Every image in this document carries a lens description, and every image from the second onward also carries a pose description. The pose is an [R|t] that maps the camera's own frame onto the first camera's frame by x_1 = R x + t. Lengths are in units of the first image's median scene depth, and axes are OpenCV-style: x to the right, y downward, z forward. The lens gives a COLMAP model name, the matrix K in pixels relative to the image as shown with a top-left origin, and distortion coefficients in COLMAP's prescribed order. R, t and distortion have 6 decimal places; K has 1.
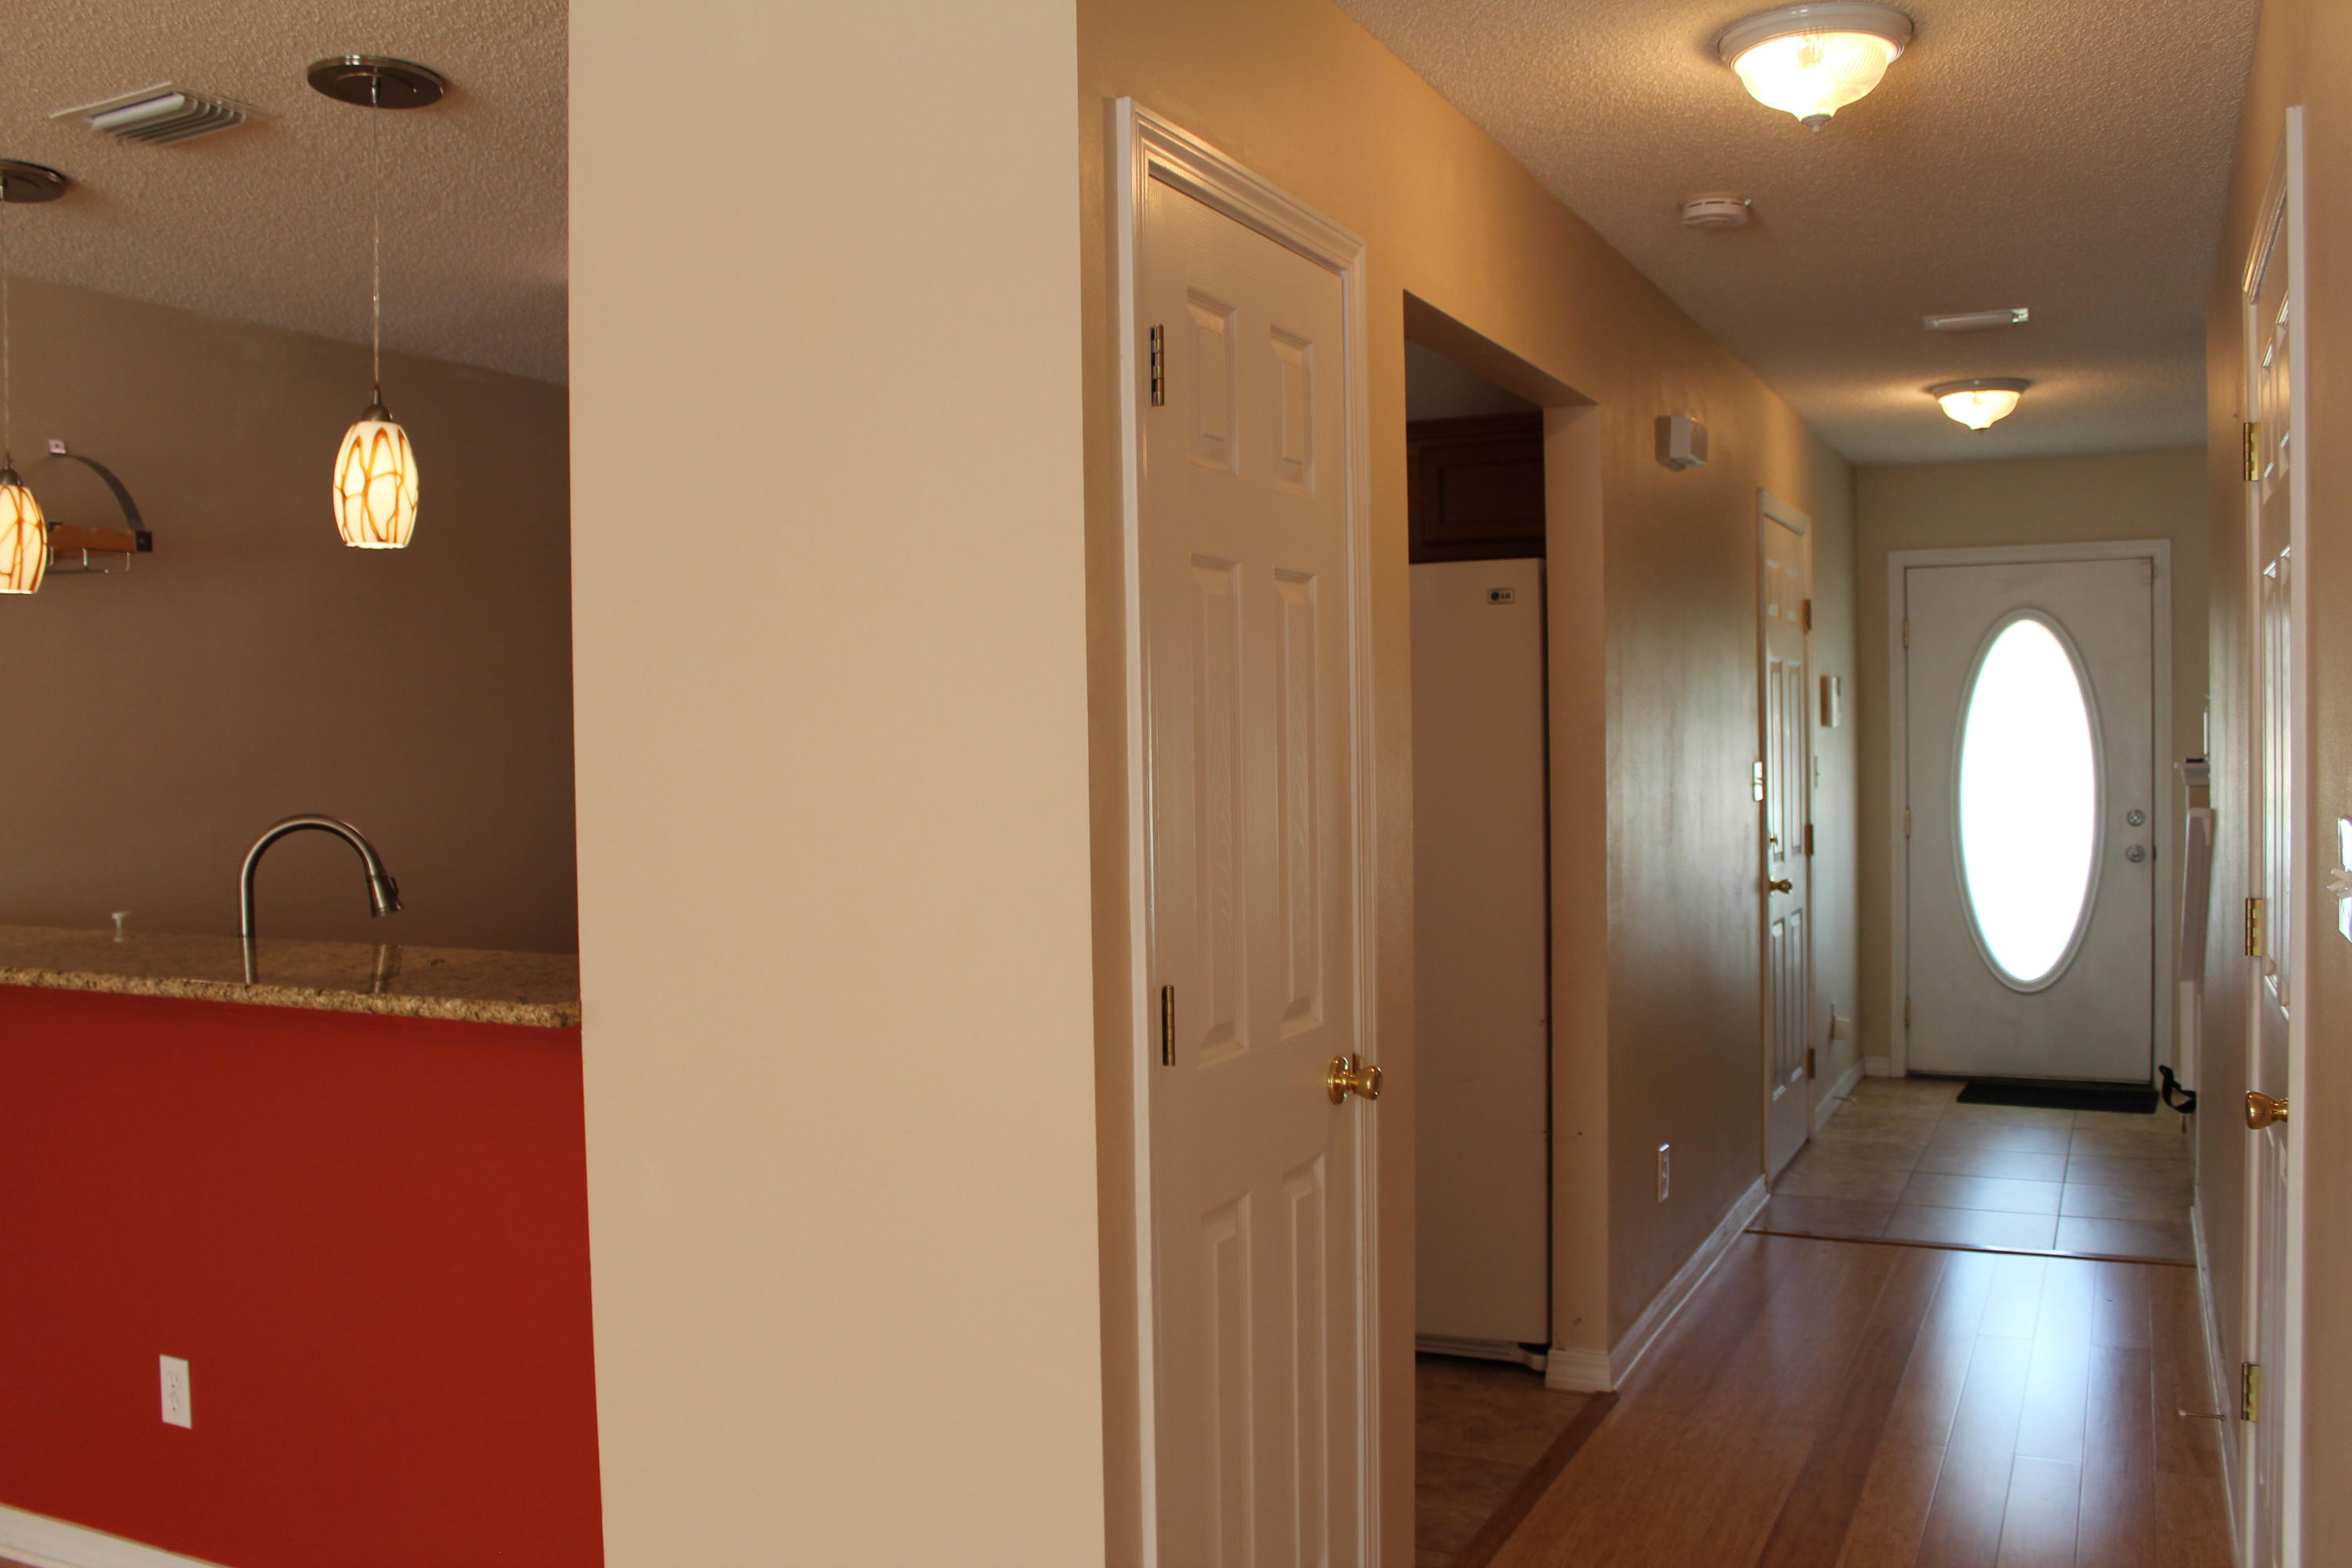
lens RADIAL K [[1991.6, 0, 1179.9], [0, 1991.6, 777.5], [0, 0, 1]] dist [-0.106857, 0.036217]
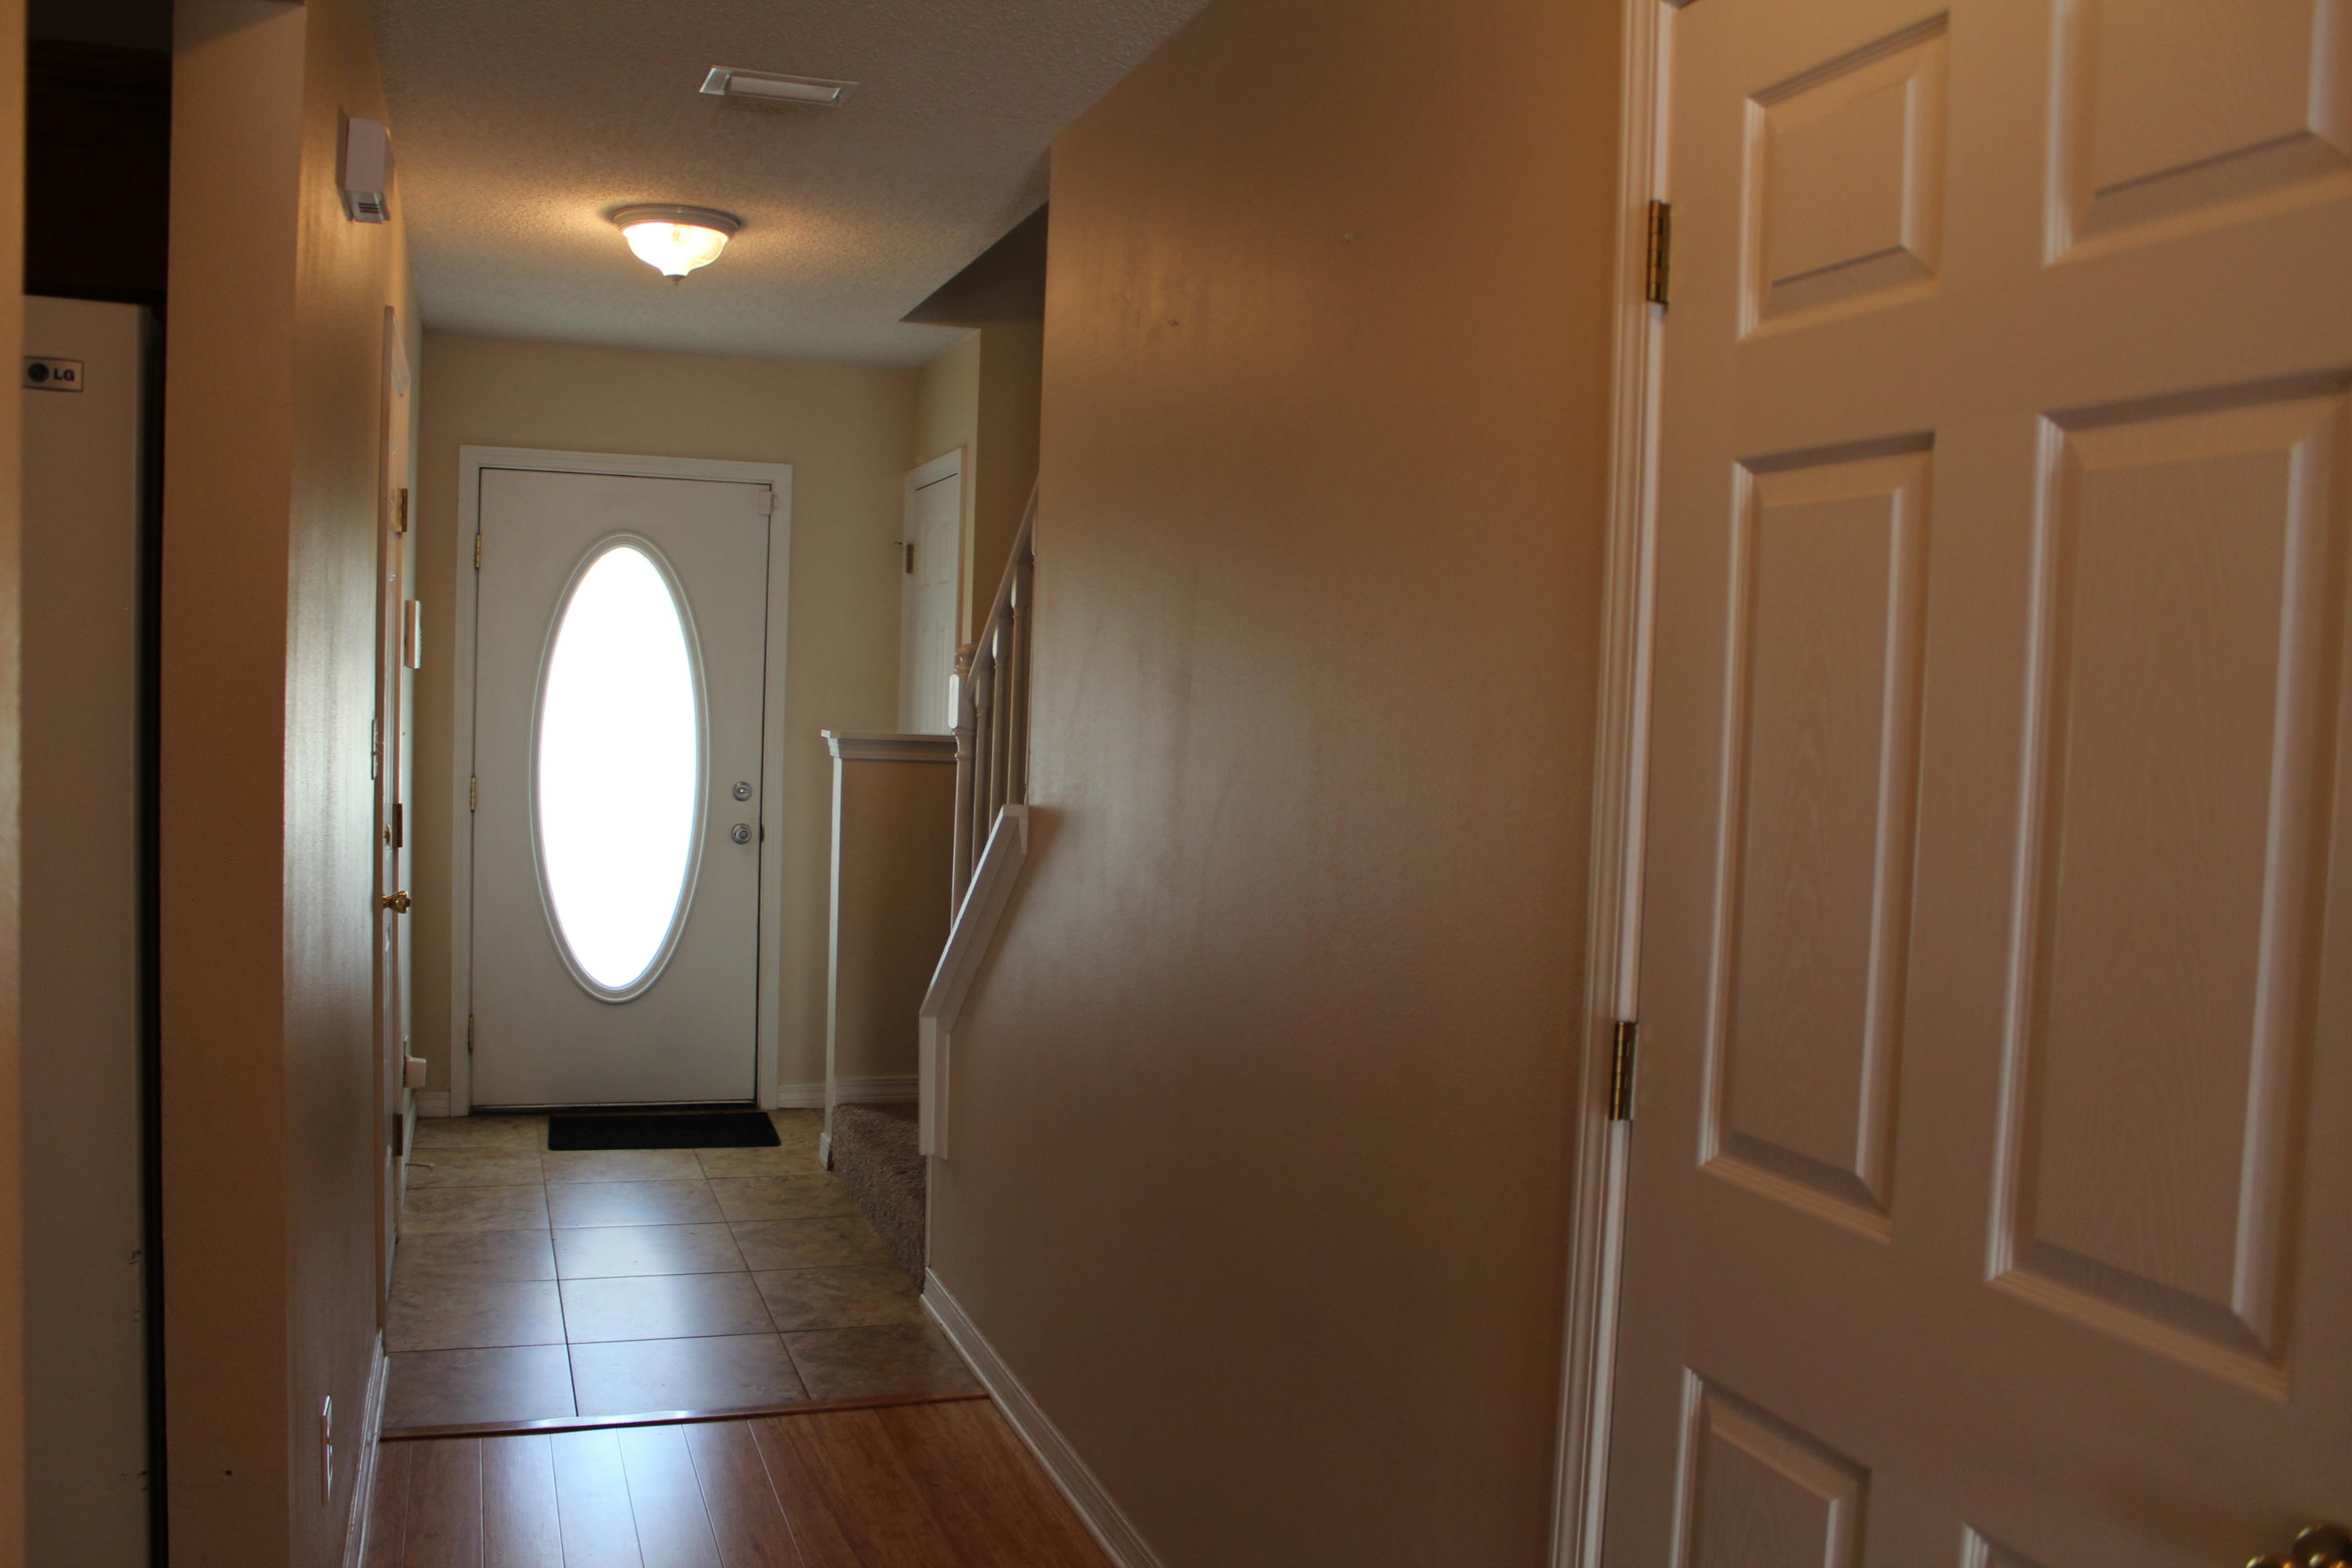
lens RADIAL K [[1991.6, 0, 1128.9], [0, 1991.6, 810.9], [0, 0, 1]] dist [-0.106857, 0.036217]
pose [[0.722755, 0.001724, 0.691102, 0.015830], [-0.034852, 0.998815, 0.033957, -0.006088], [-0.690225, -0.048629, 0.721959, 0.260668]]
